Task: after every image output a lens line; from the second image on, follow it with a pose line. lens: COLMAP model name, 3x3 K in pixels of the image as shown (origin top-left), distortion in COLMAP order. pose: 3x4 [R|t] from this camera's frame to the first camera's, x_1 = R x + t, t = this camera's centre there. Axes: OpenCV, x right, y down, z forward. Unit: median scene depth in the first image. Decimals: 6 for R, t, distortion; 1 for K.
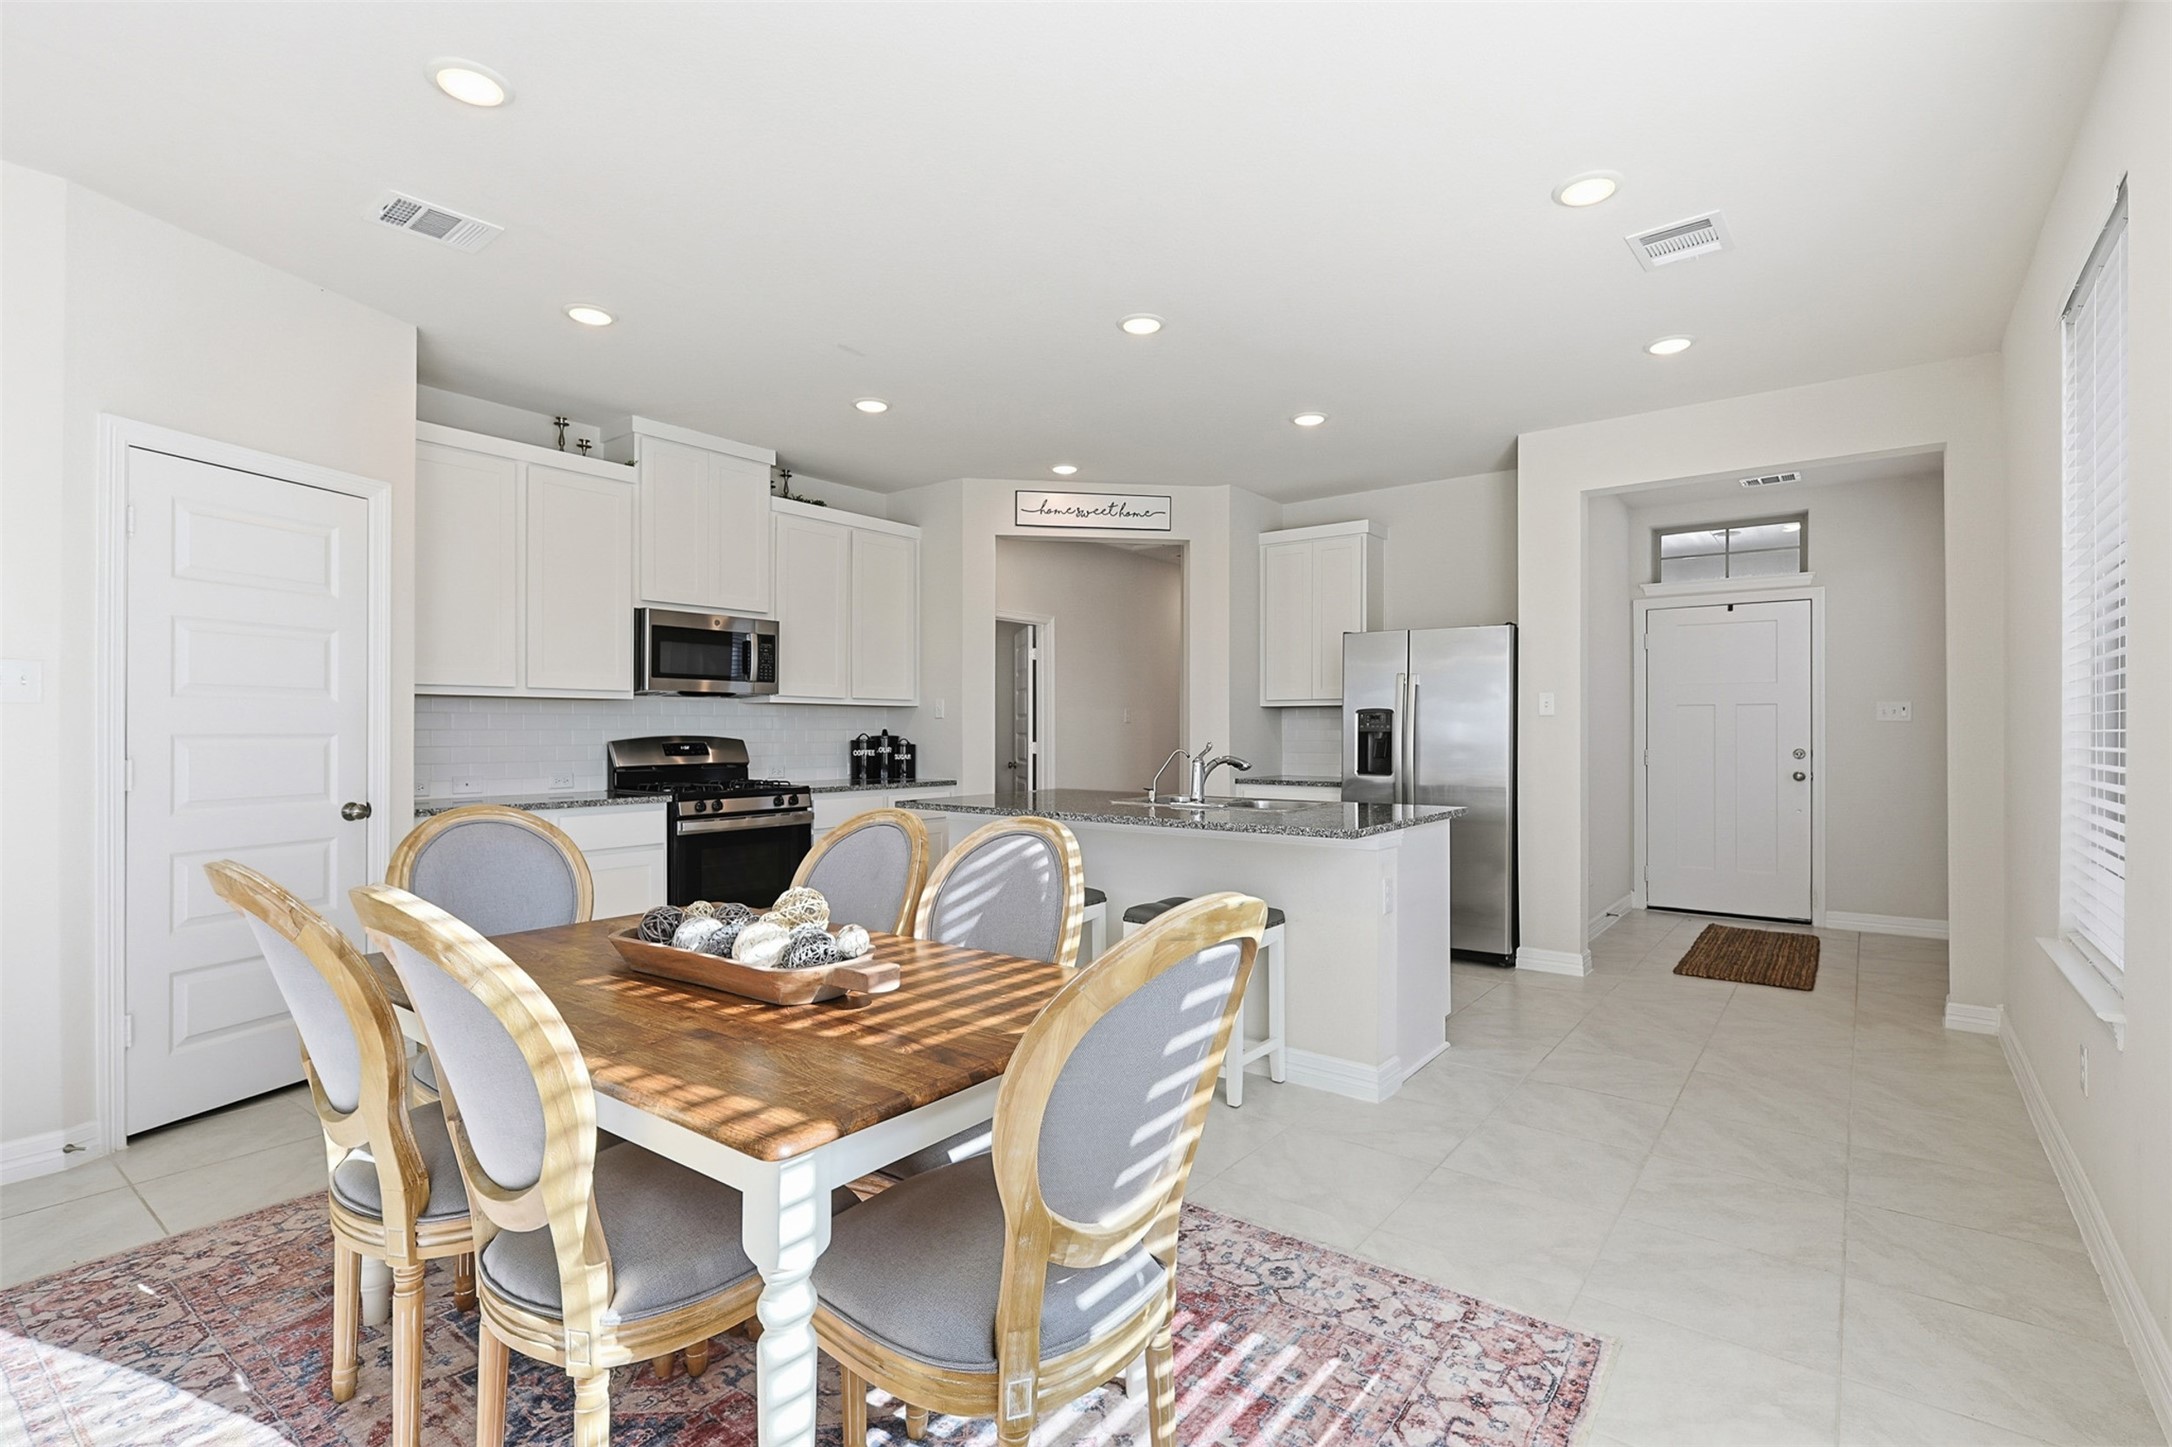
lens RADIAL K [[1008.9, 0, 1084.0], [0, 1008.9, 741.7], [0, 0, 1]] dist [0.000995, -0.000155]
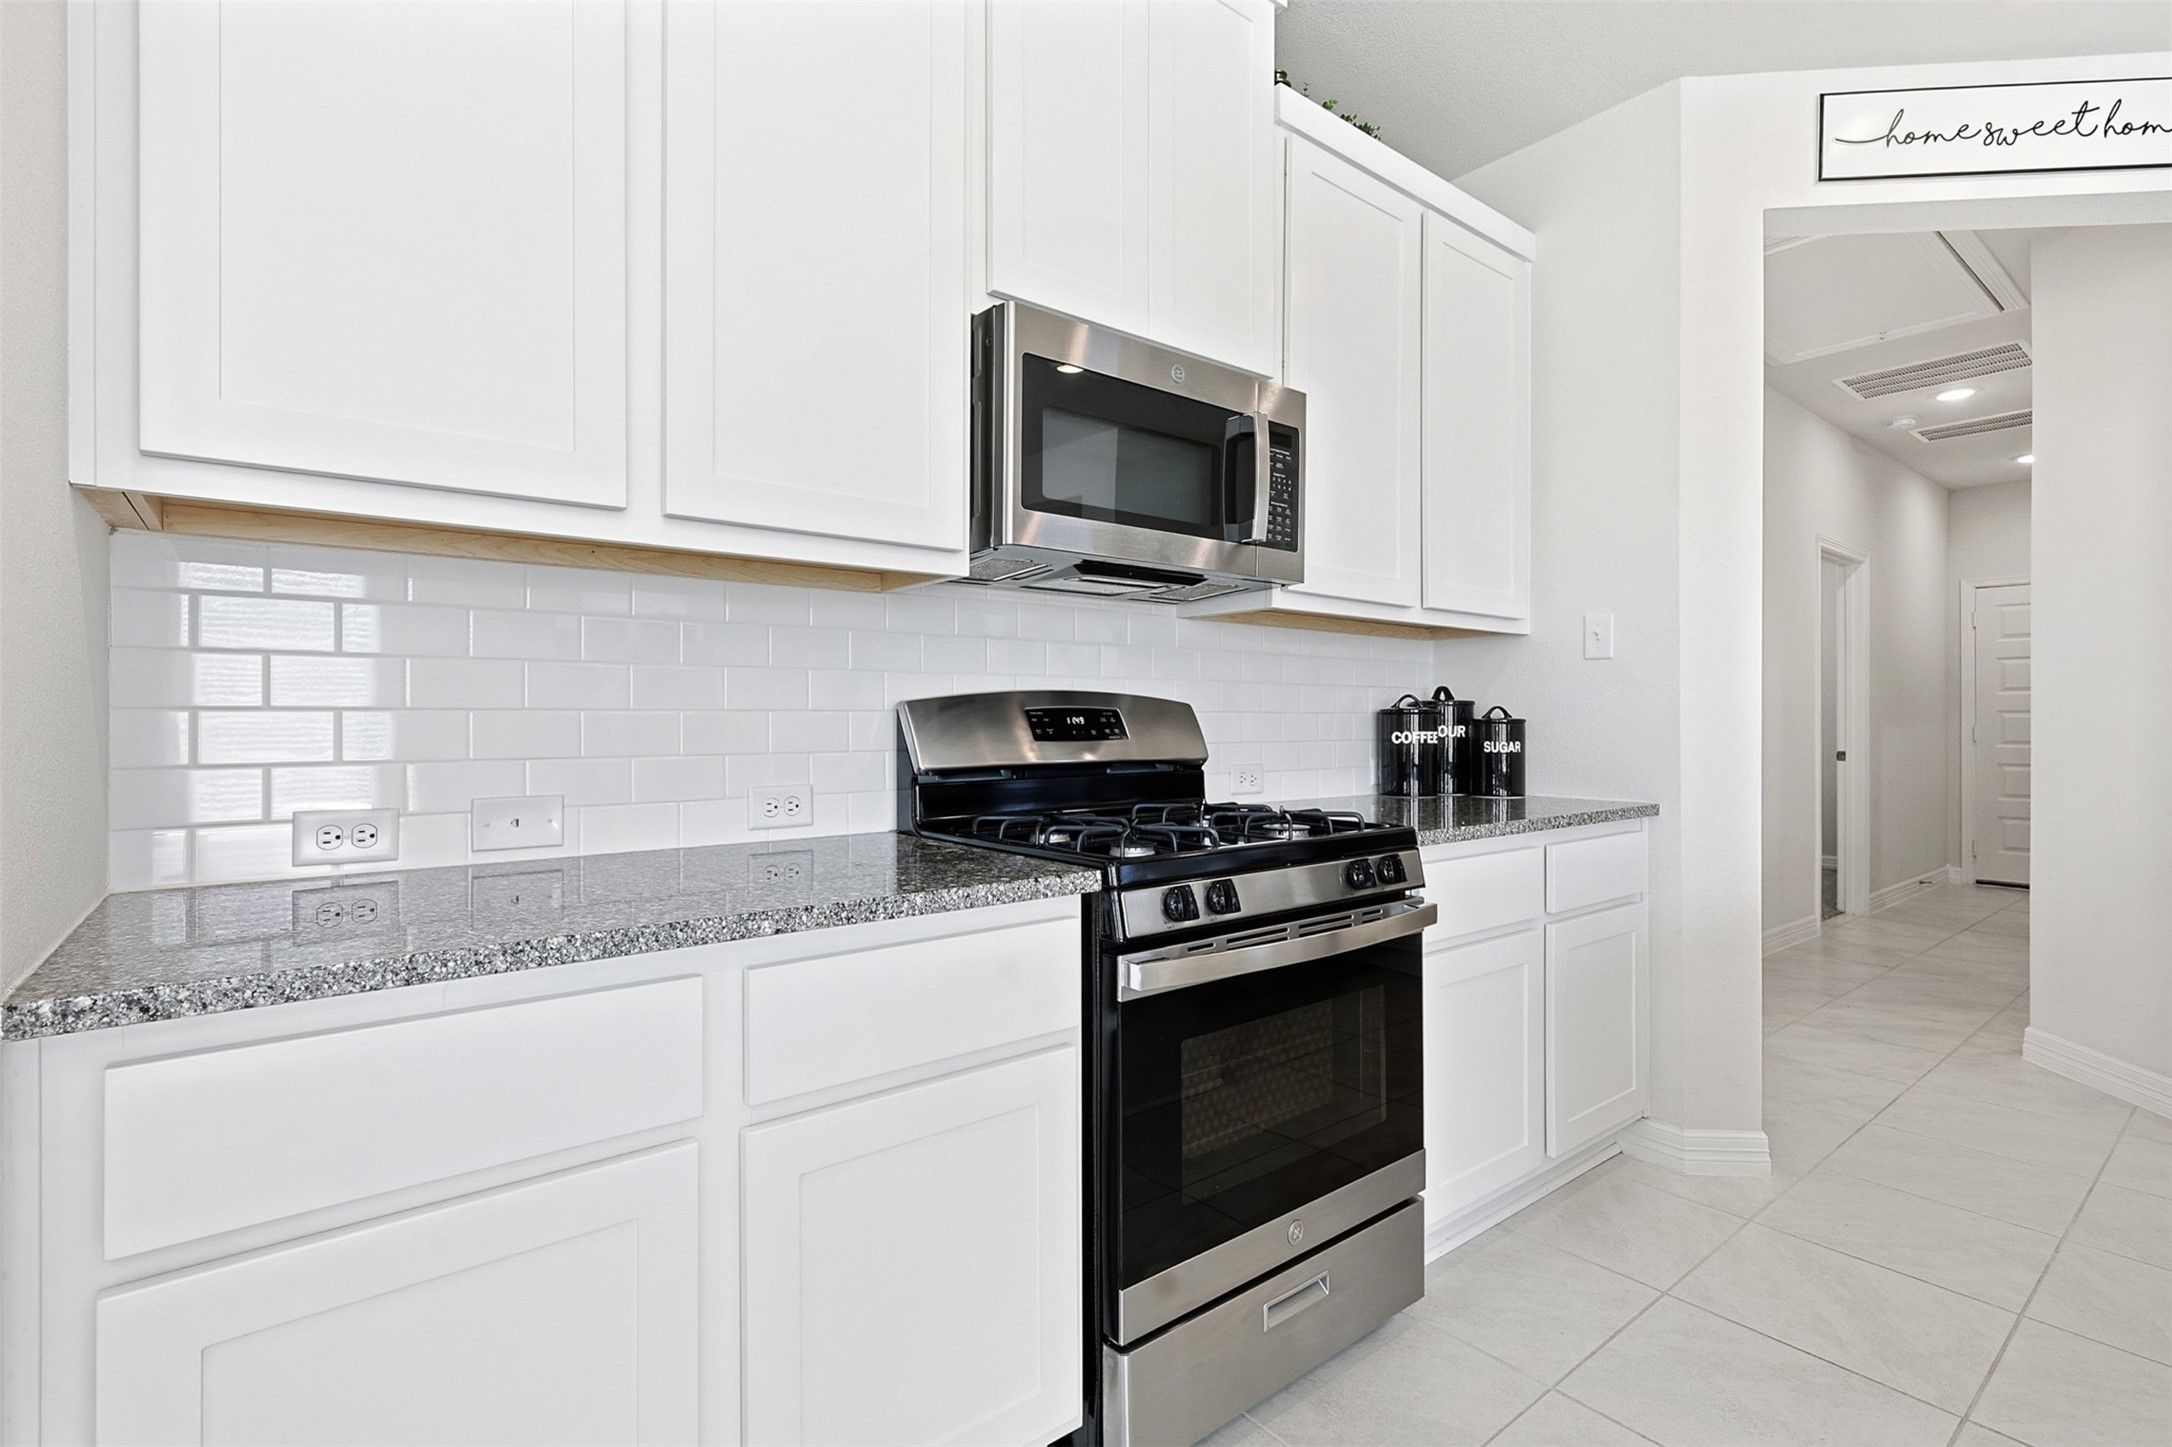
lens RADIAL K [[1008.9, 0, 1083.9], [0, 1008.9, 717.7], [0, 0, 1]] dist [0.000995, -0.000155]
pose [[0.975056, 0.000988, -0.221955, -0.302776], [-0.003788, 0.999919, -0.012187, 0.009553], [0.221925, 0.012723, 0.974981, 0.614576]]
